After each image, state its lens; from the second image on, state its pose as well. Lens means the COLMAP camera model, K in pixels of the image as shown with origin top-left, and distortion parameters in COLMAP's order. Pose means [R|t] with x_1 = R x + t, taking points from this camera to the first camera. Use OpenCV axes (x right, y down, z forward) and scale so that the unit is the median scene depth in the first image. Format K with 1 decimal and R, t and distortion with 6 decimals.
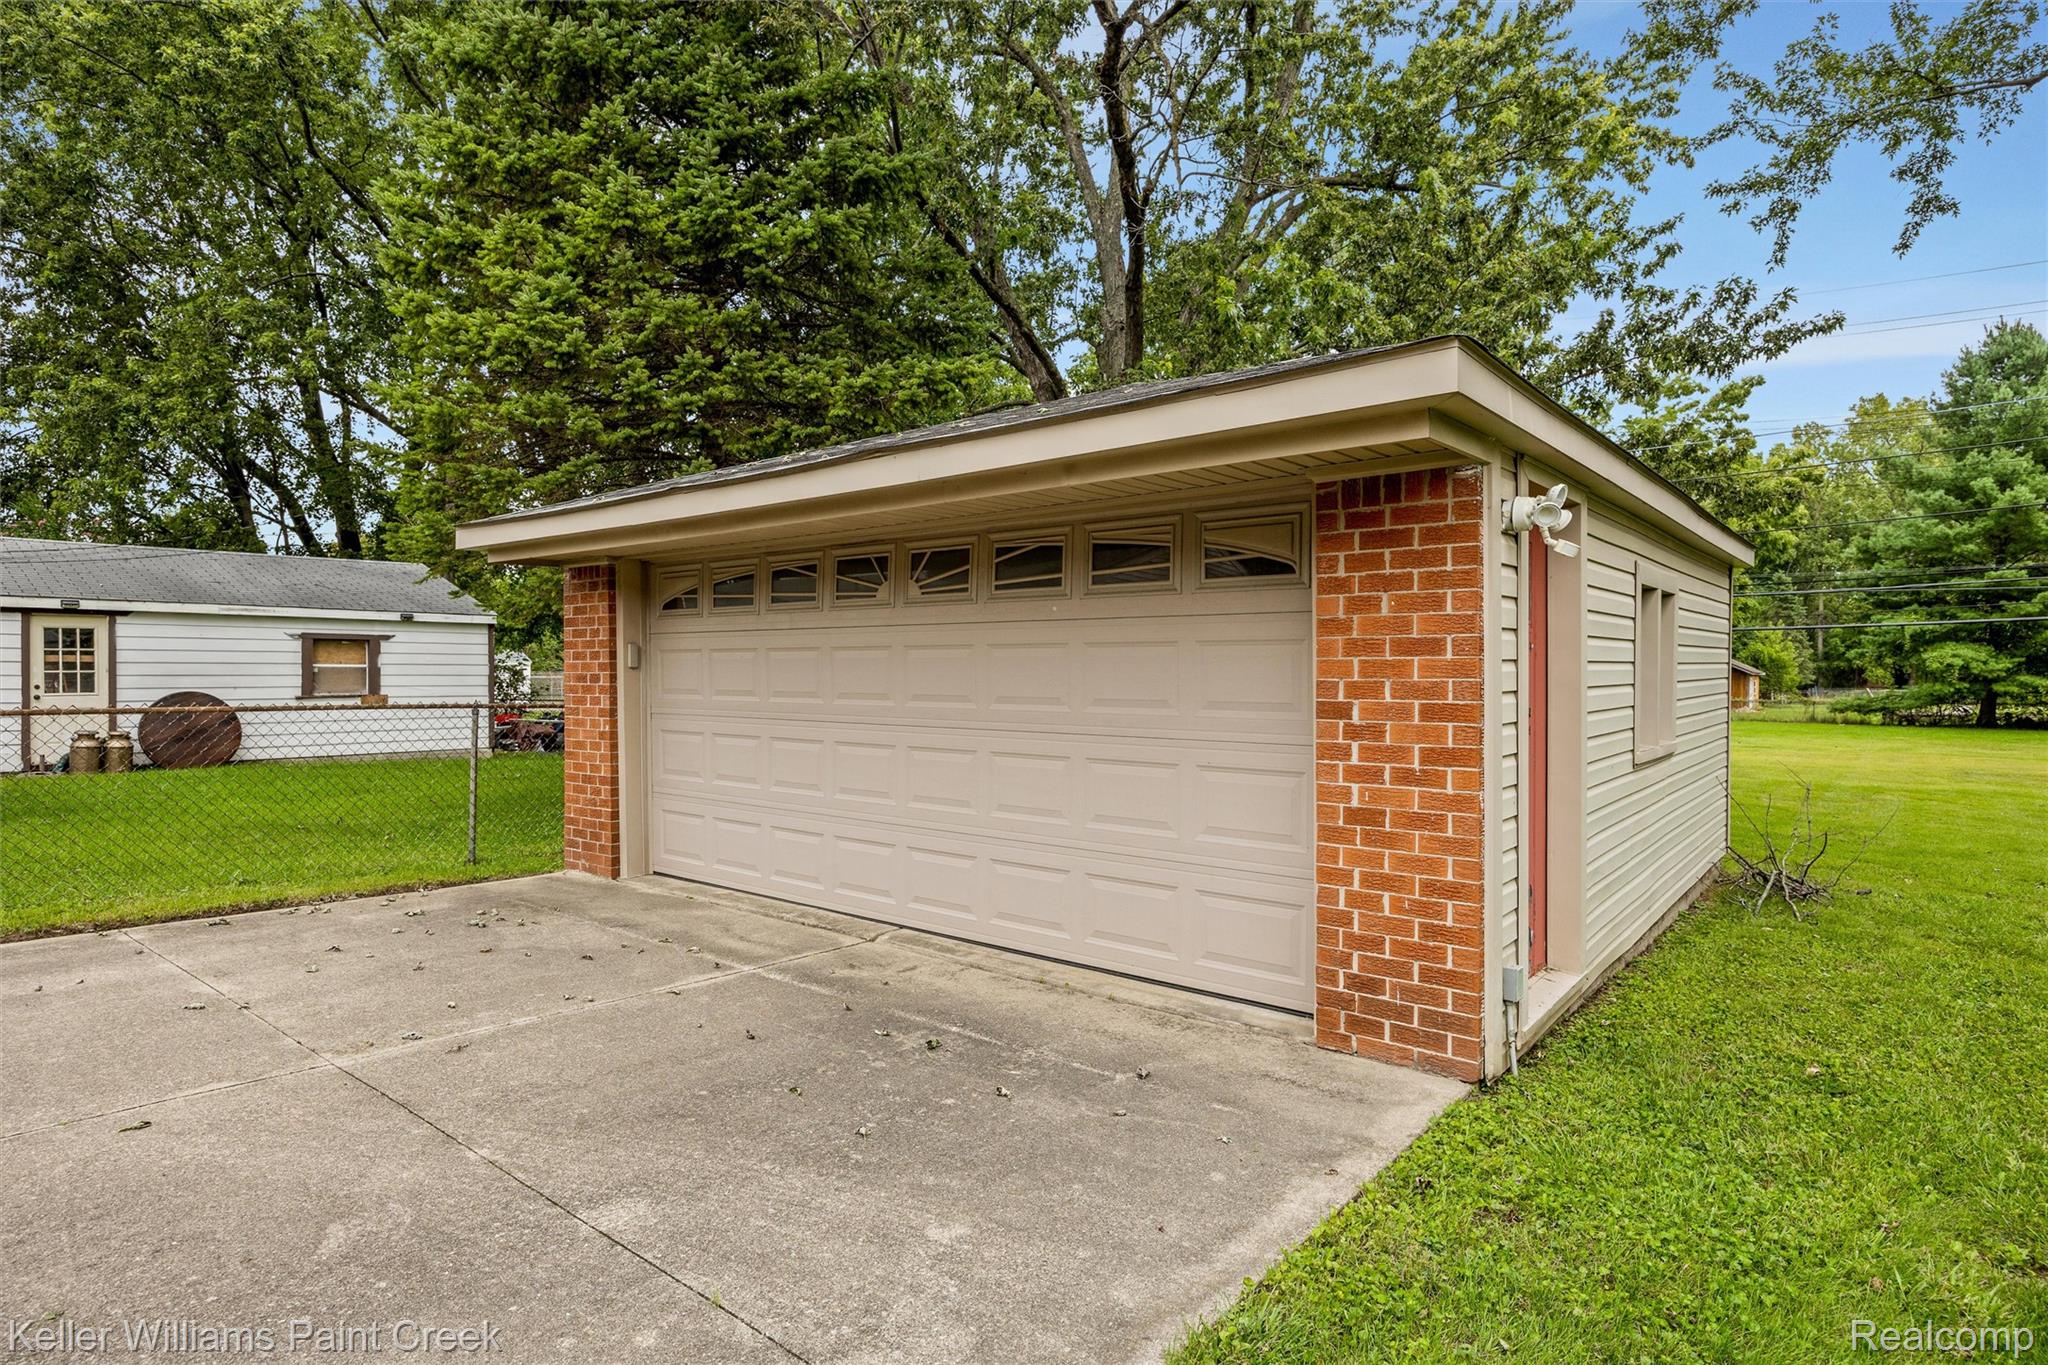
lens RADIAL K [[1104.6, 0, 1032.6], [0, 1104.6, 674.1], [0, 0, 1]] dist [0.007748, -0.003245]
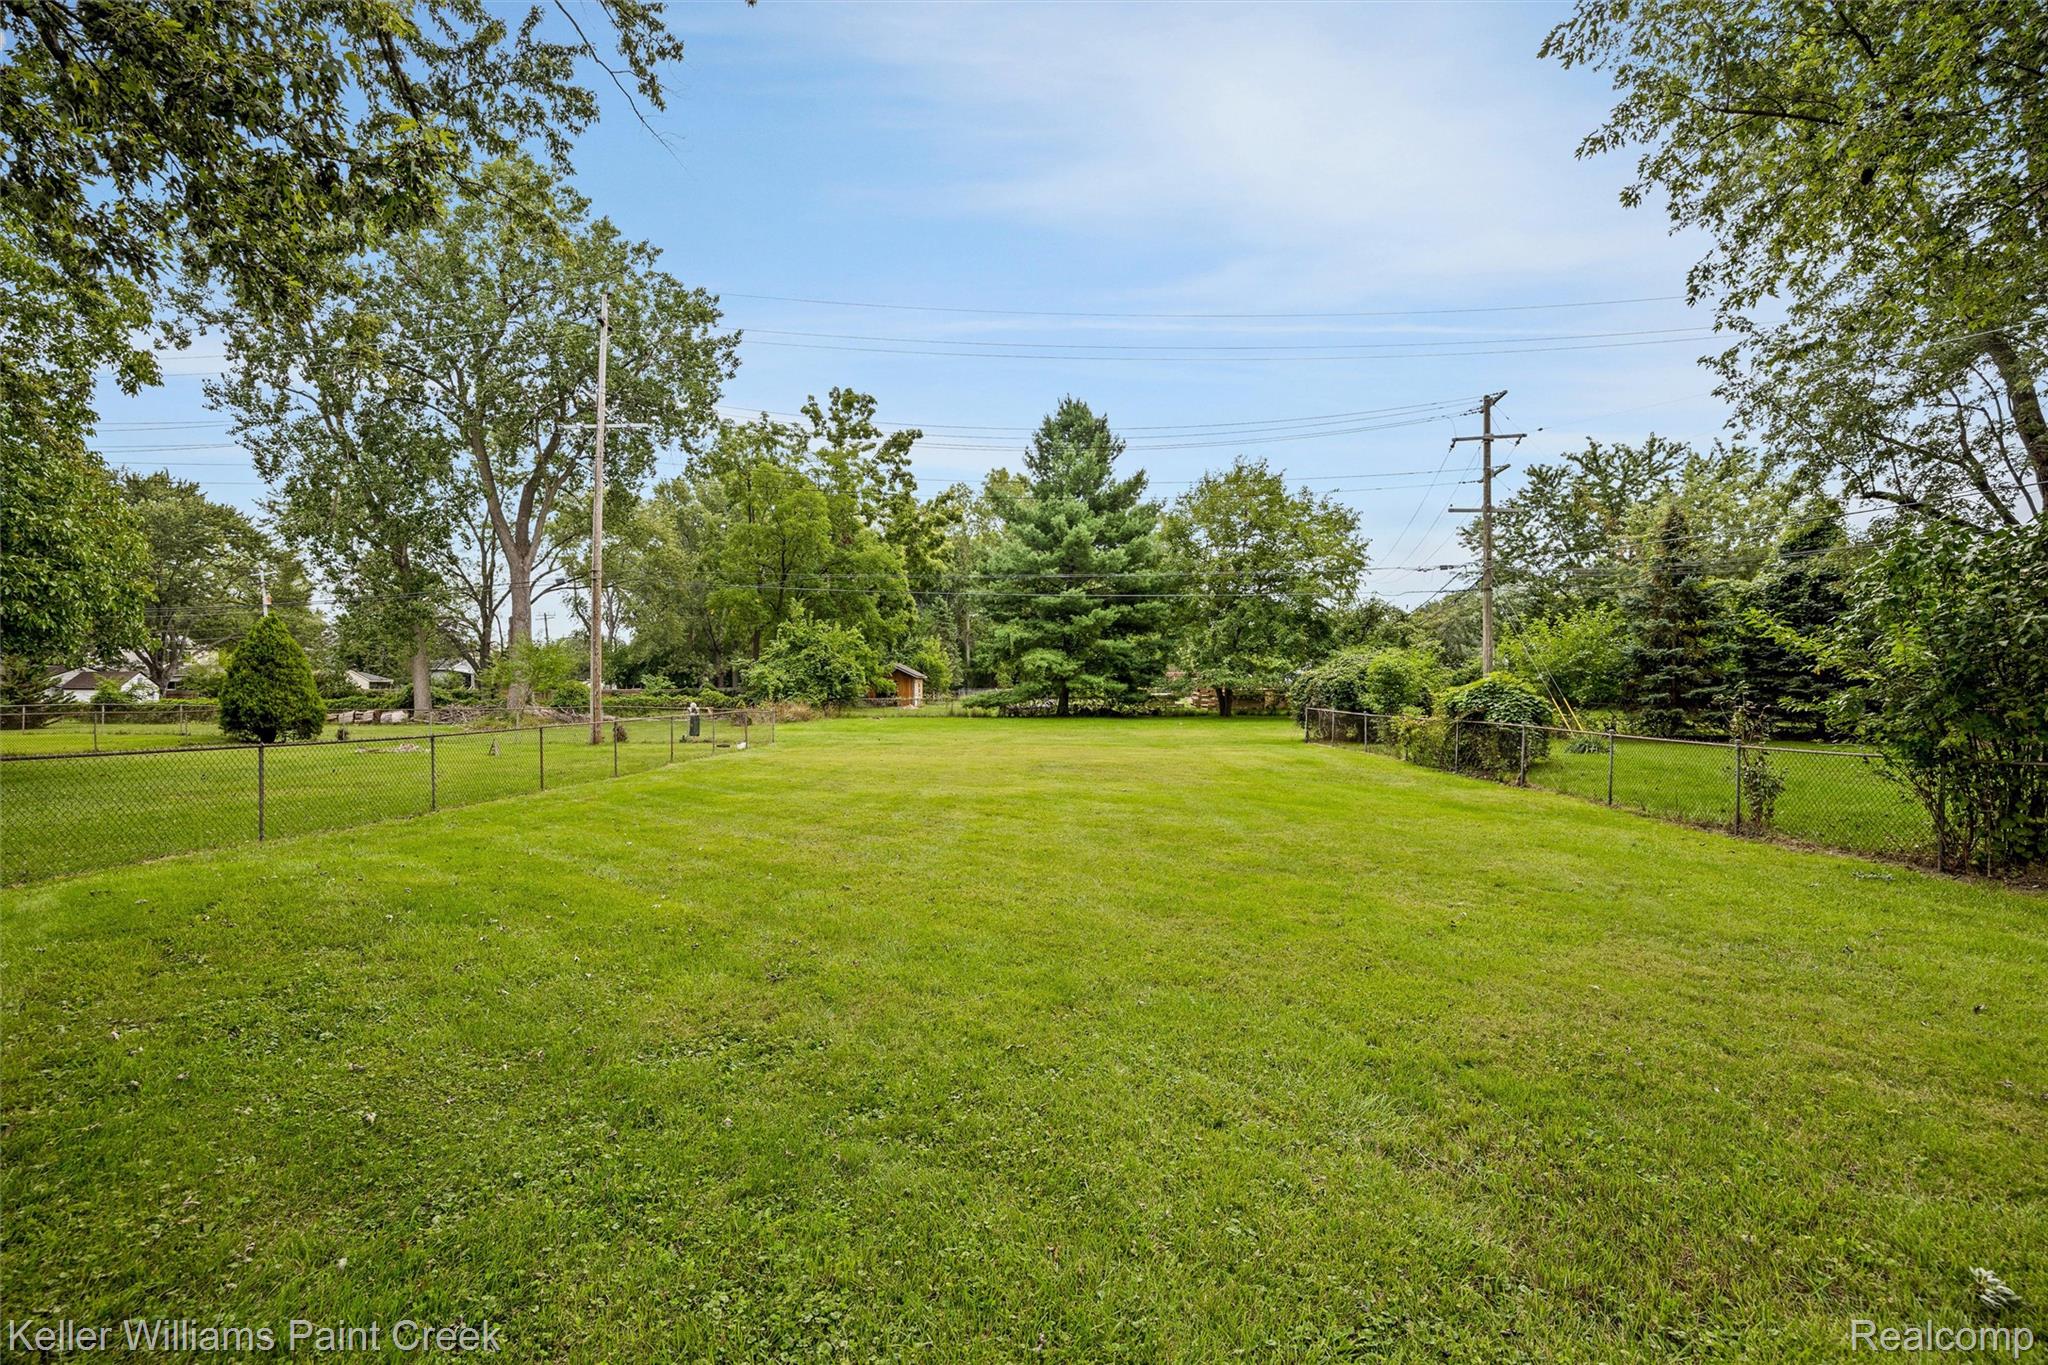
lens RADIAL K [[853.2, 0, 1021.7], [0, 853.2, 680.2], [0, 0, 1]] dist [-0.018792, -0.000083]
pose [[0.794082, -0.006423, 0.607777, 0.233209], [0.009815, 0.999949, -0.002255, 0.008334], [-0.607732, 0.007756, 0.794105, 0.257257]]
